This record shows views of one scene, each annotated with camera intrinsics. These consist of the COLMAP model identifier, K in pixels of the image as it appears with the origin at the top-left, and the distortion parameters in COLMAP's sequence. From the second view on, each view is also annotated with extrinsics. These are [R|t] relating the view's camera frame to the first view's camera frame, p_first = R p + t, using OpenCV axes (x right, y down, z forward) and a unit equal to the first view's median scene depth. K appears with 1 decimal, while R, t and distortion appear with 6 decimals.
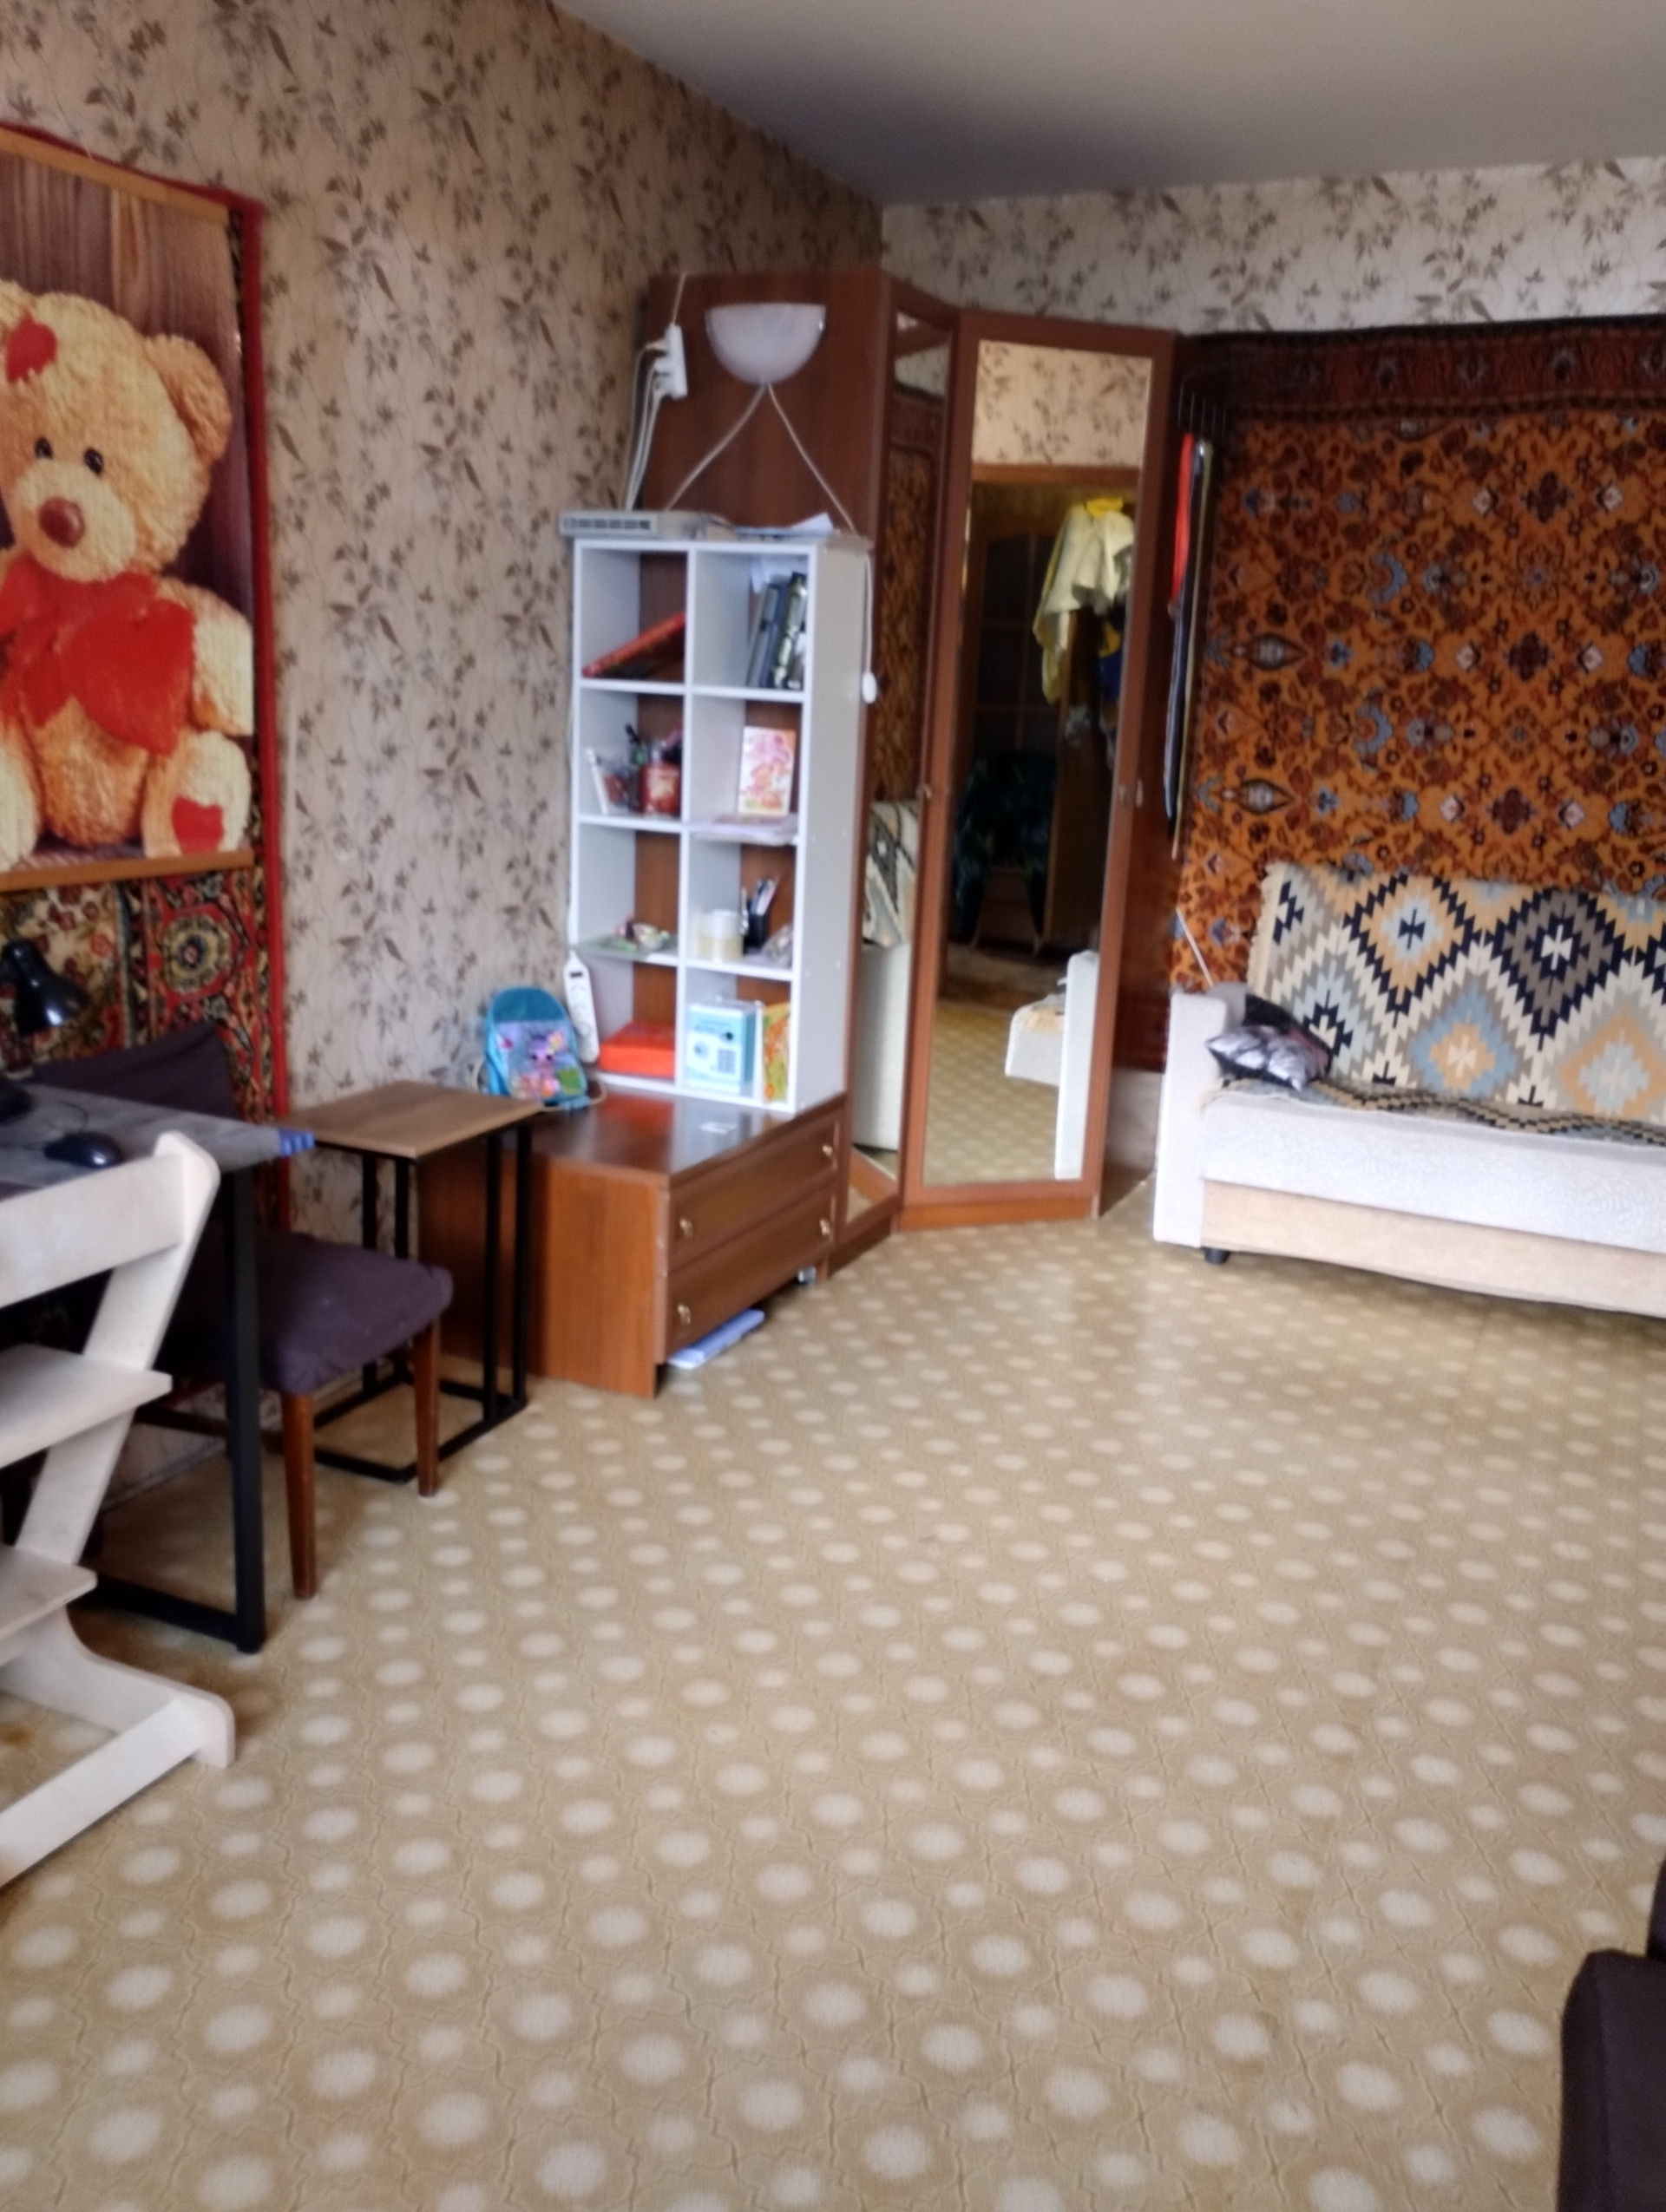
lens RADIAL K [[1832.5, 0, 845.3], [0, 1832.5, 1102.8], [0, 0, 1]] dist [0.071961, -0.070866]
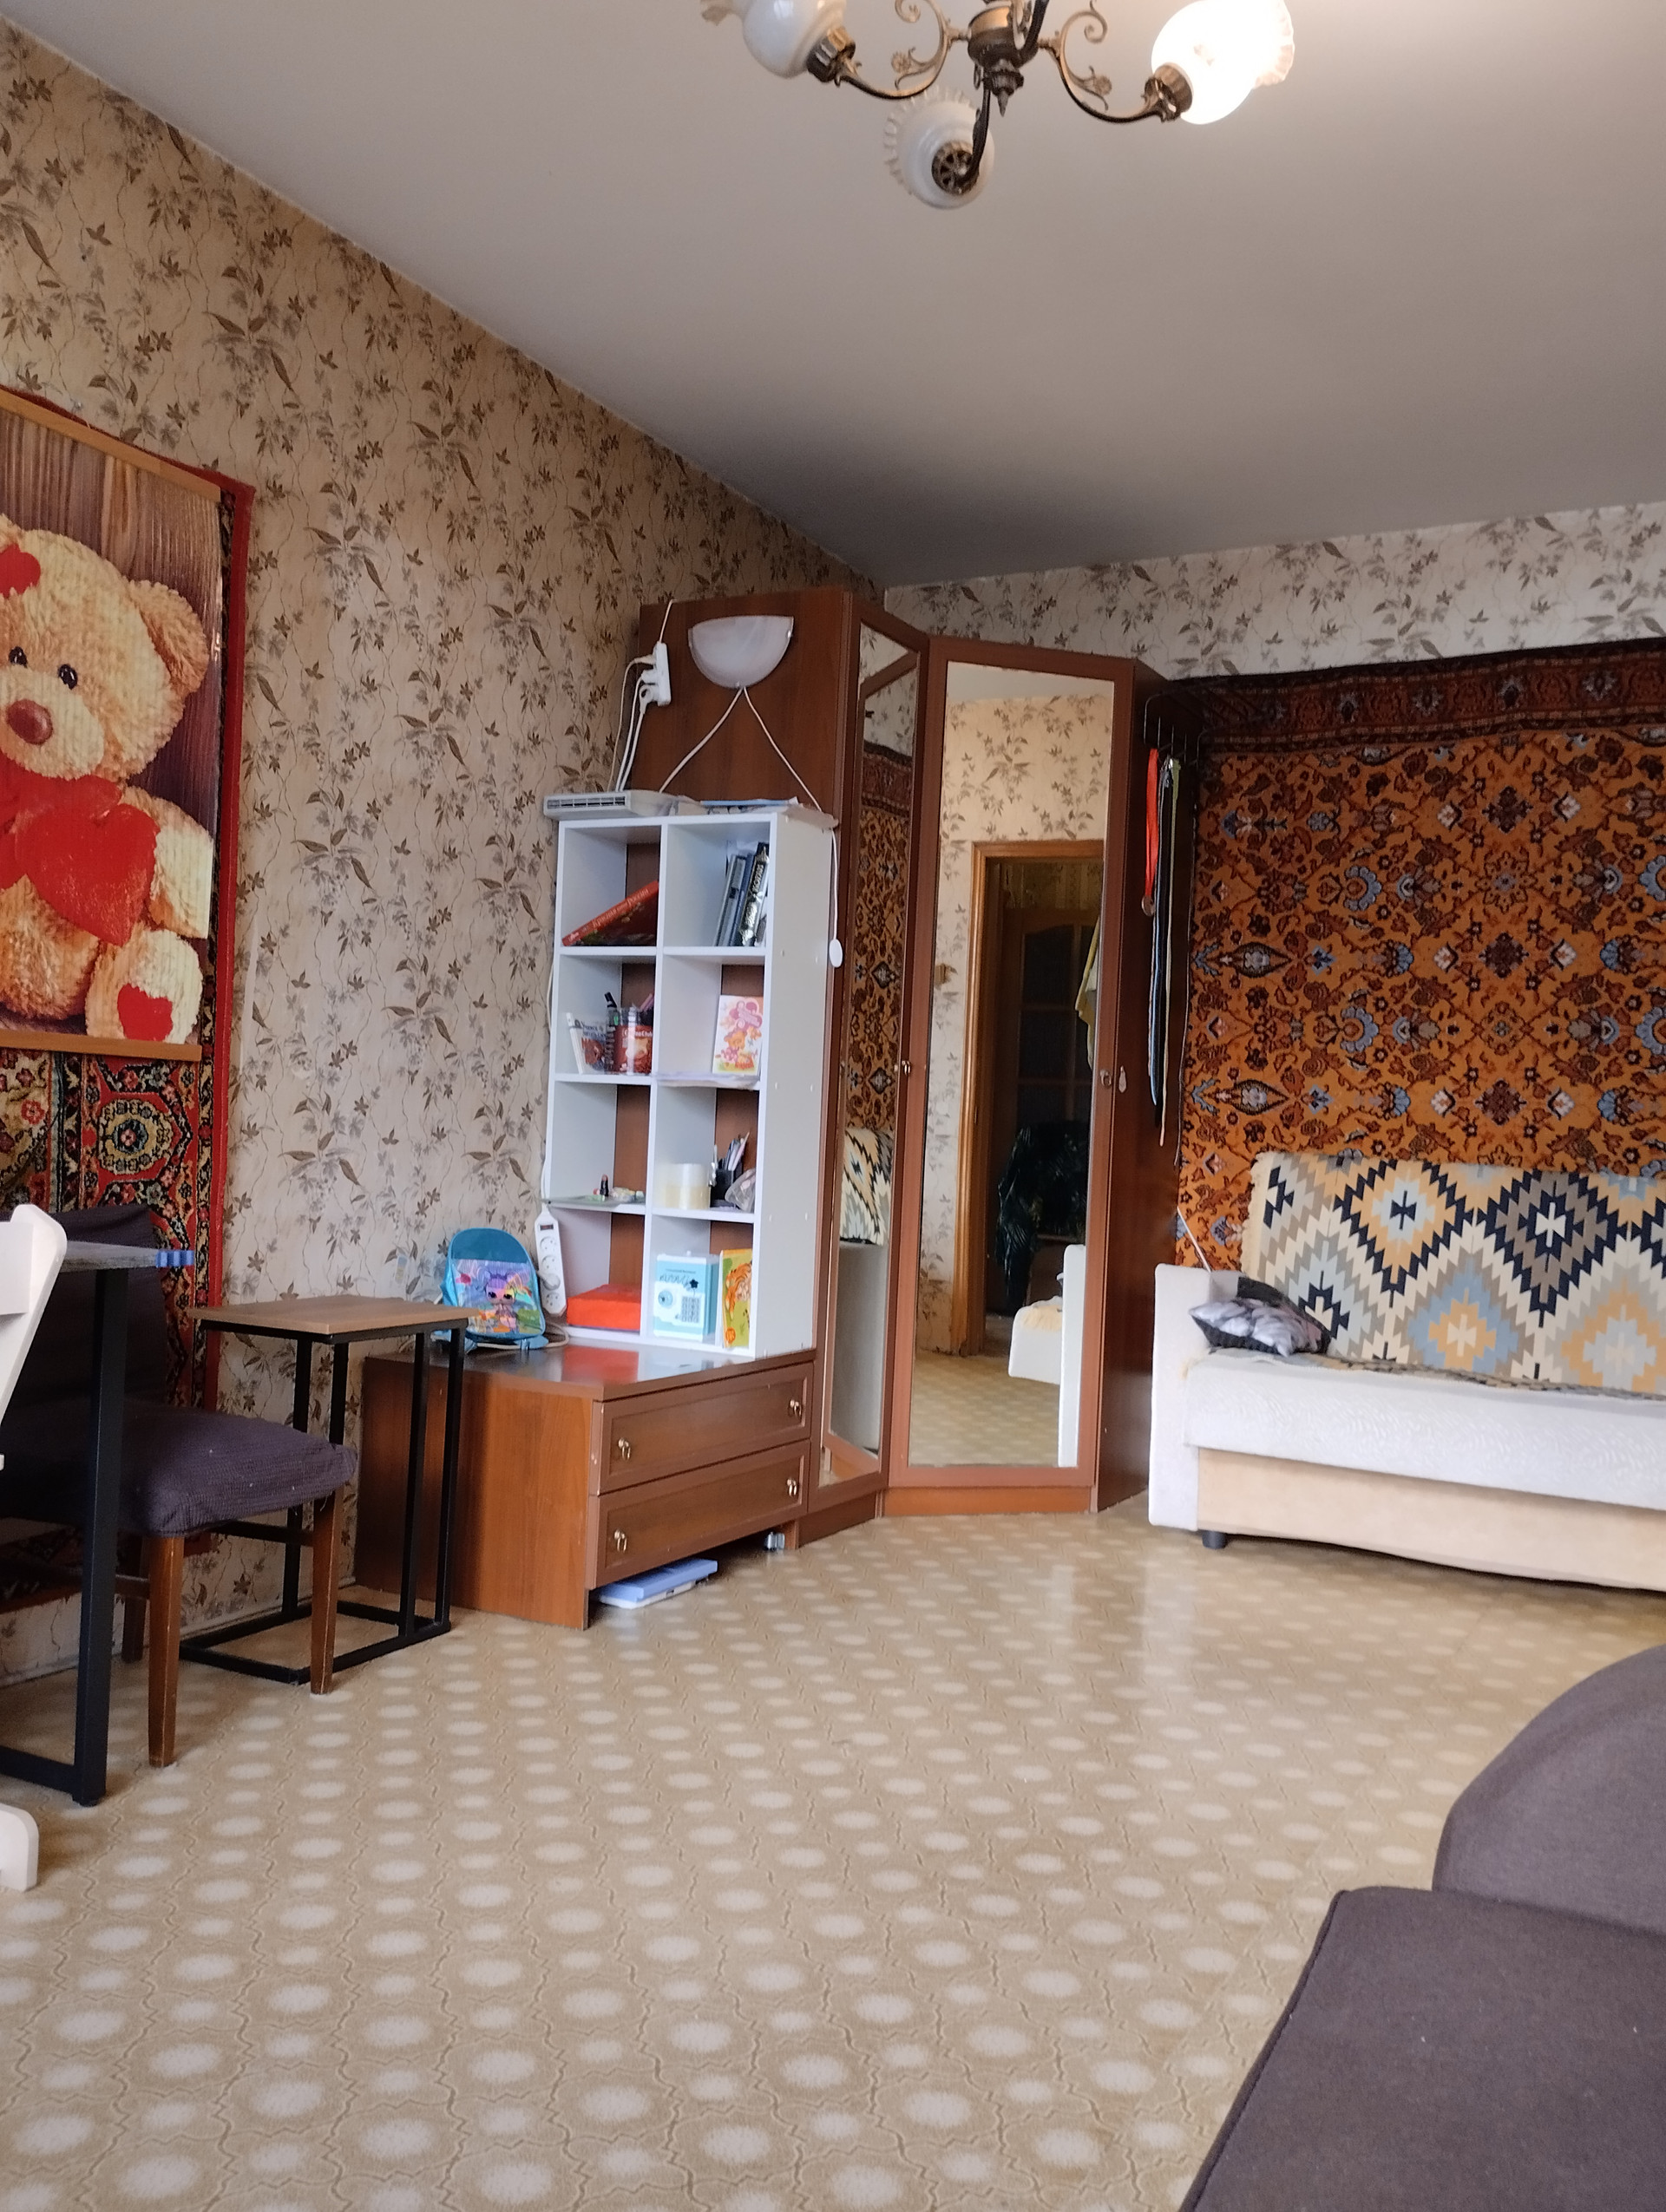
lens RADIAL K [[1834.2, 0, 845.7], [0, 1834.2, 1103.0], [0, 0, 1]] dist [0.066433, -0.077601]
pose [[0.998800, -0.008957, -0.048158, 0.067379], [-0.002421, 0.972912, -0.231163, 0.097244], [0.048924, 0.231002, 0.971723, 0.007594]]
